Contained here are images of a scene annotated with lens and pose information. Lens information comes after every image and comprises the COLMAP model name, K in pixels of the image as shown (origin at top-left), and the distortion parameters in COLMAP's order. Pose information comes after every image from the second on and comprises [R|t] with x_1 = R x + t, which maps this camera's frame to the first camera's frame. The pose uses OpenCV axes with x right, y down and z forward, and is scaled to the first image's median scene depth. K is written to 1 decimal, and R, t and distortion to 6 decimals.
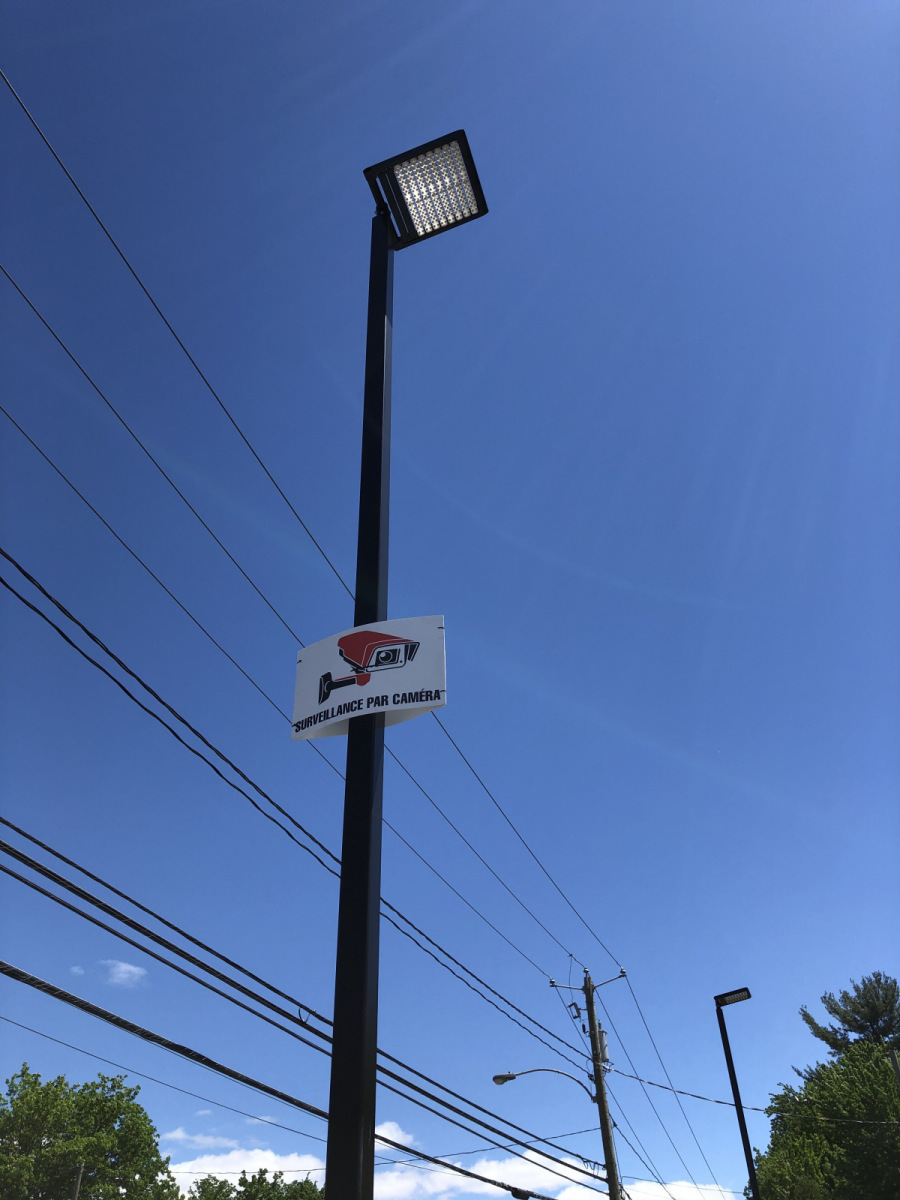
lens RADIAL K [[986.8, 0, 450.0], [0, 986.8, 600.0], [0, 0, 1]] dist [0.044765, 0.002580]
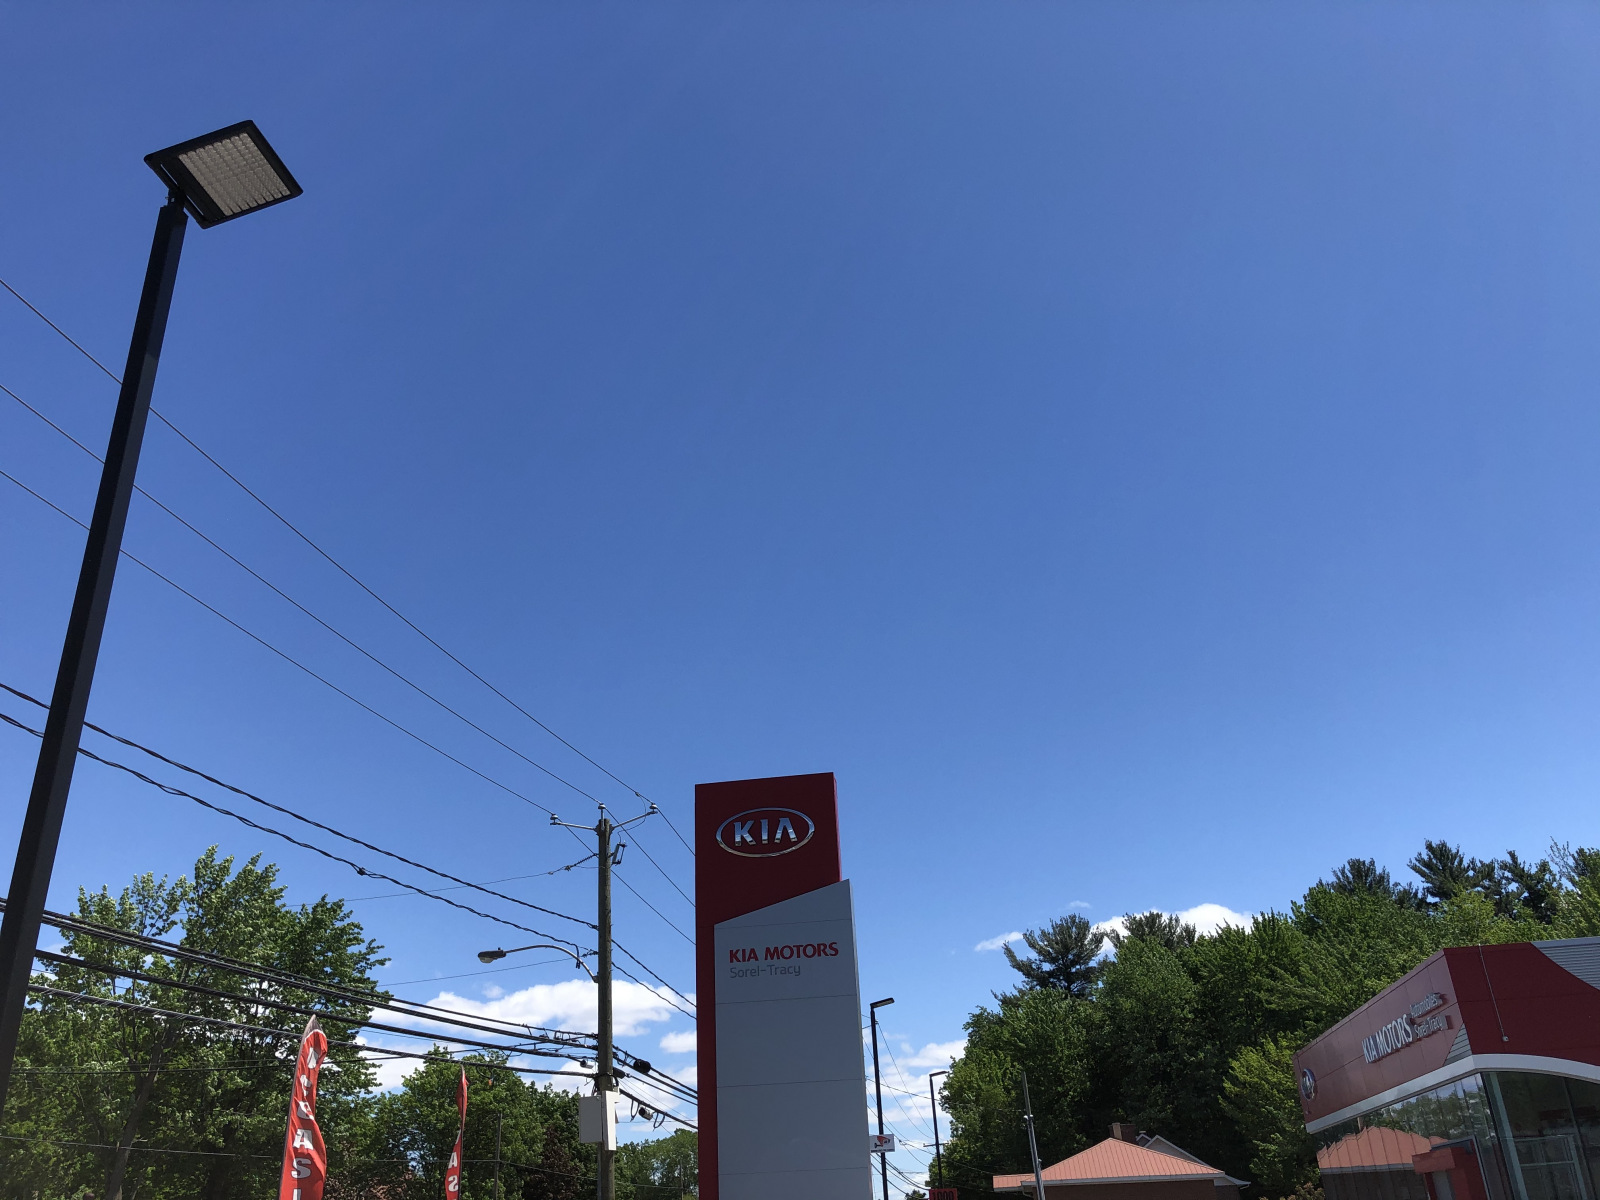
lens RADIAL K [[1308.5, 0, 769.6], [0, 1308.5, 602.4], [0, 0, 1]] dist [0.001535, 0.008256]
pose [[0.992430, 0.037629, 0.116901, -0.104728], [-0.060566, 0.978055, 0.199351, -0.272288], [-0.106834, -0.204923, 0.972930, -0.354043]]
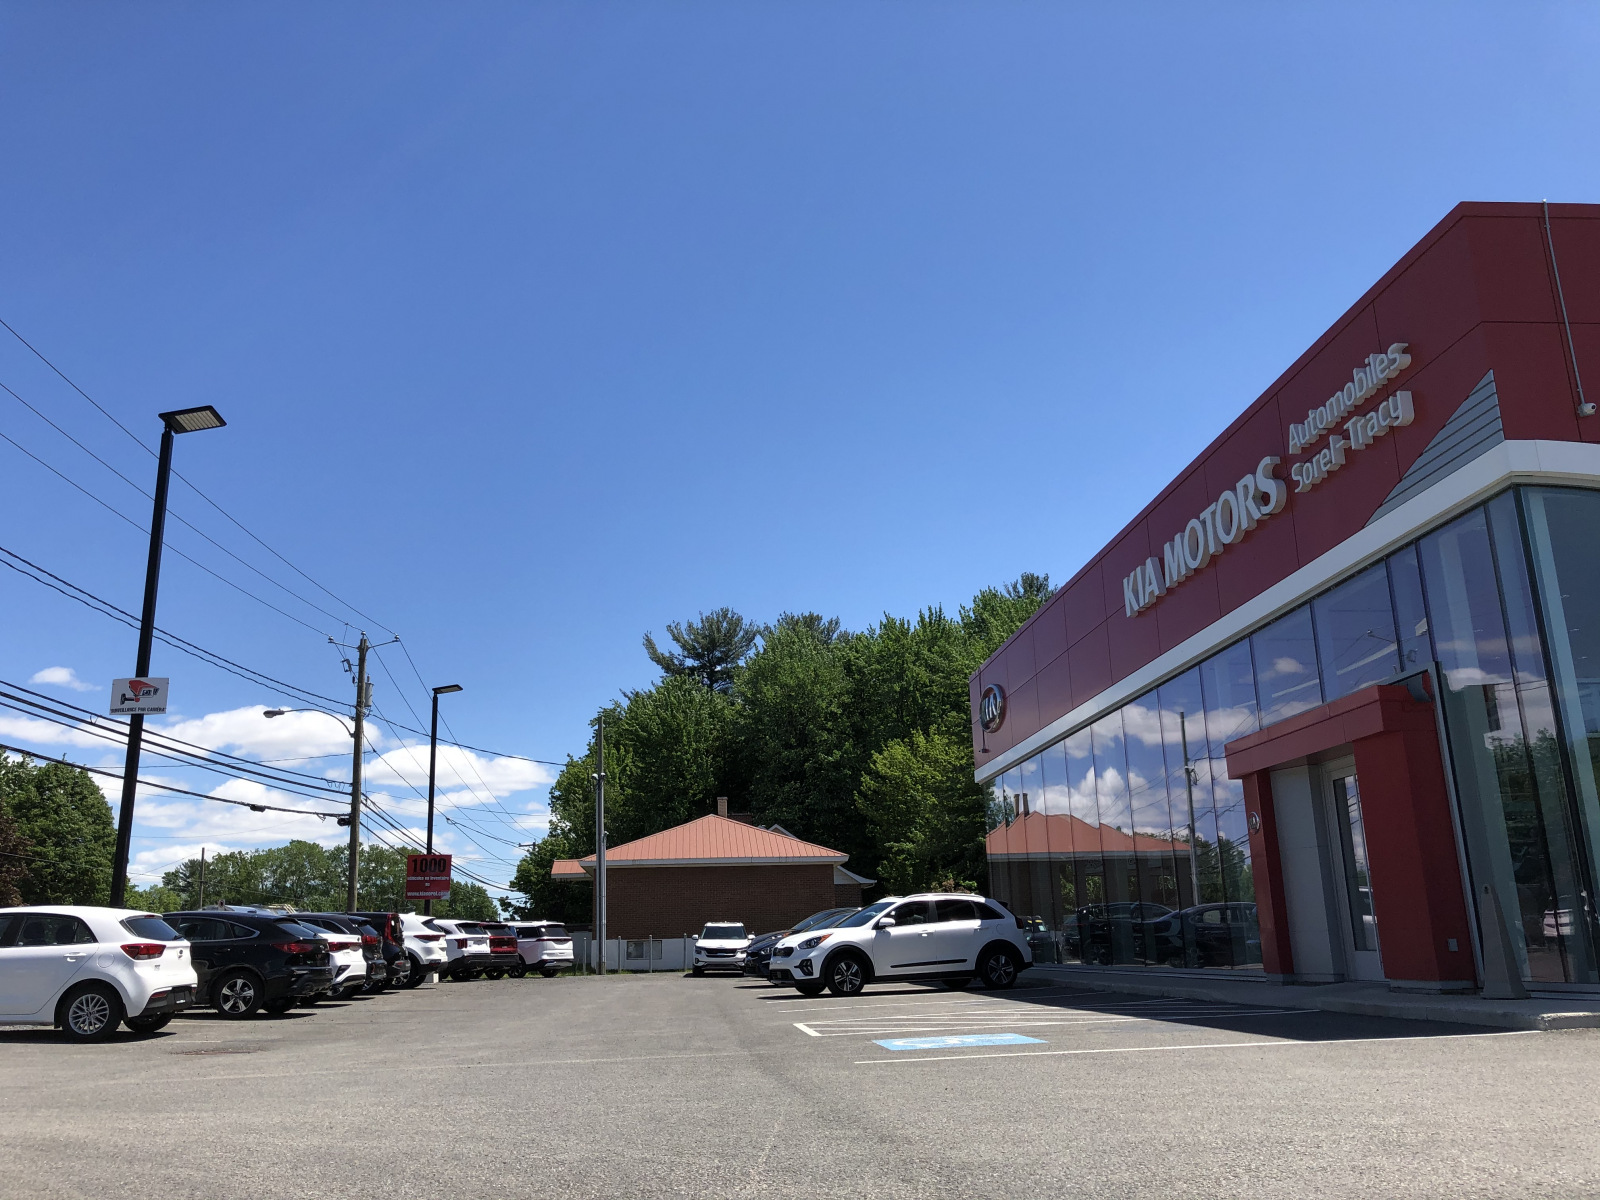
lens RADIAL K [[1315.8, 0, 800.0], [0, 1315.8, 600.0], [0, 0, 1]] dist [0.044765, 0.002580]
pose [[0.922415, 0.100888, 0.372789, 0.012165], [-0.237153, 0.909815, 0.340580, -0.106943], [-0.304809, -0.402564, 0.863153, -0.156776]]
